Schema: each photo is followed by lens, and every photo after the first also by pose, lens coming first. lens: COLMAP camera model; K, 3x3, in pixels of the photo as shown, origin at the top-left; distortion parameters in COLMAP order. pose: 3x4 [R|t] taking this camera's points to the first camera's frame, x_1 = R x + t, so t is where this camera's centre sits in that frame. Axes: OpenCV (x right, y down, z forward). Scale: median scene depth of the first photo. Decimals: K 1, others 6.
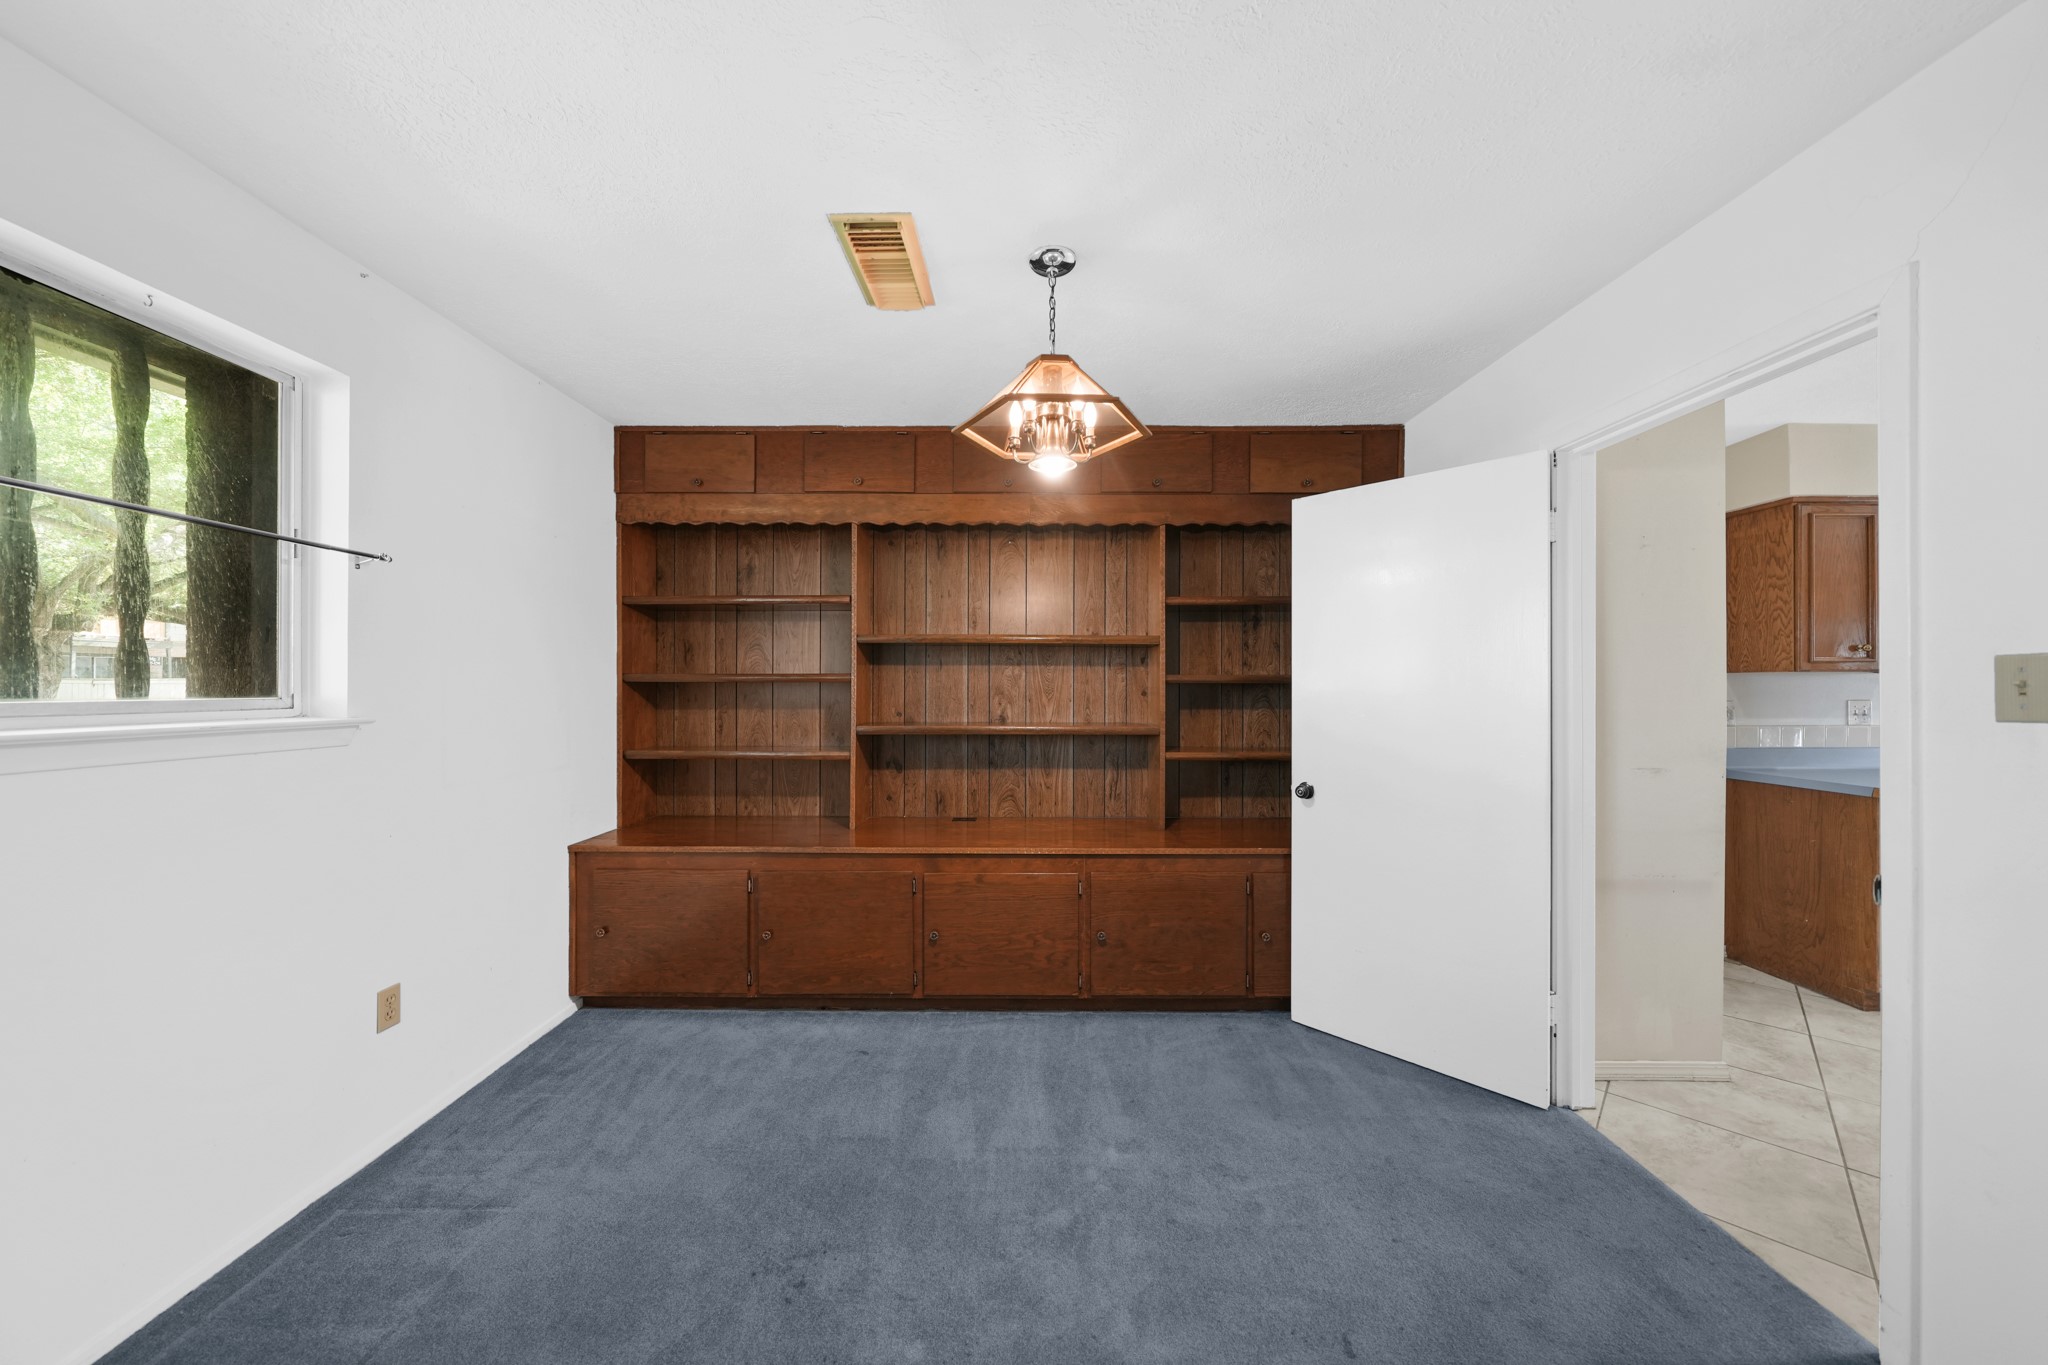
lens RADIAL K [[696.4, 0, 1014.9], [0, 696.4, 687.9], [0, 0, 1]] dist [-0.008249, 0.000396]
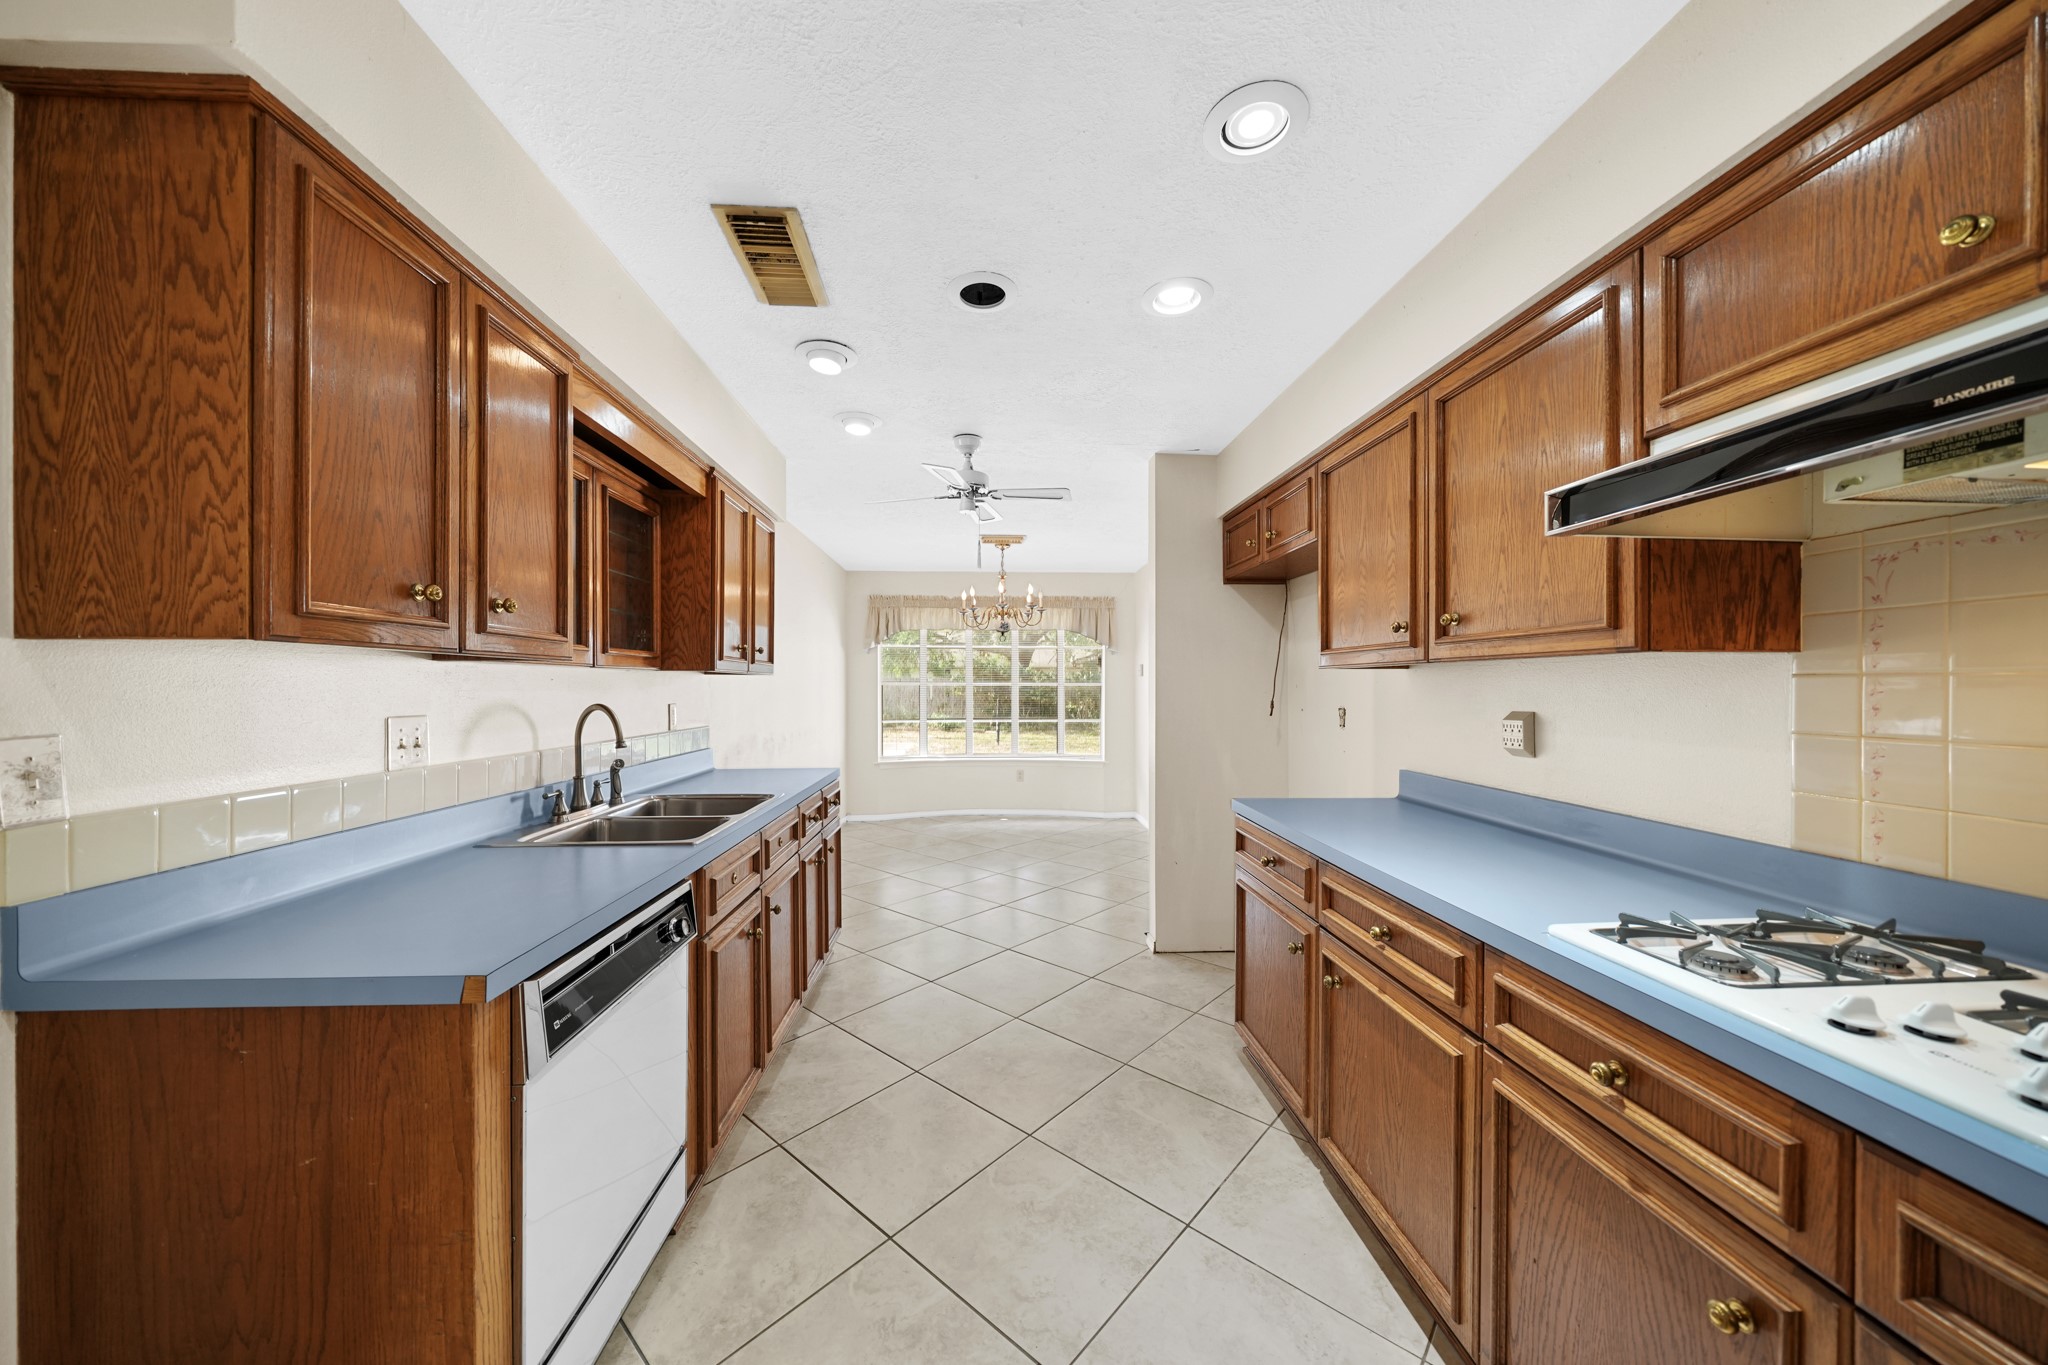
lens RADIAL K [[696.4, 0, 1021.9], [0, 696.4, 686.9], [0, 0, 1]] dist [-0.008249, 0.000396]
pose [[-0.069116, -0.000508, 0.997608, 0.780080], [-0.001573, 0.999999, 0.000400, -0.001911], [-0.997607, -0.001542, -0.069117, 0.659679]]
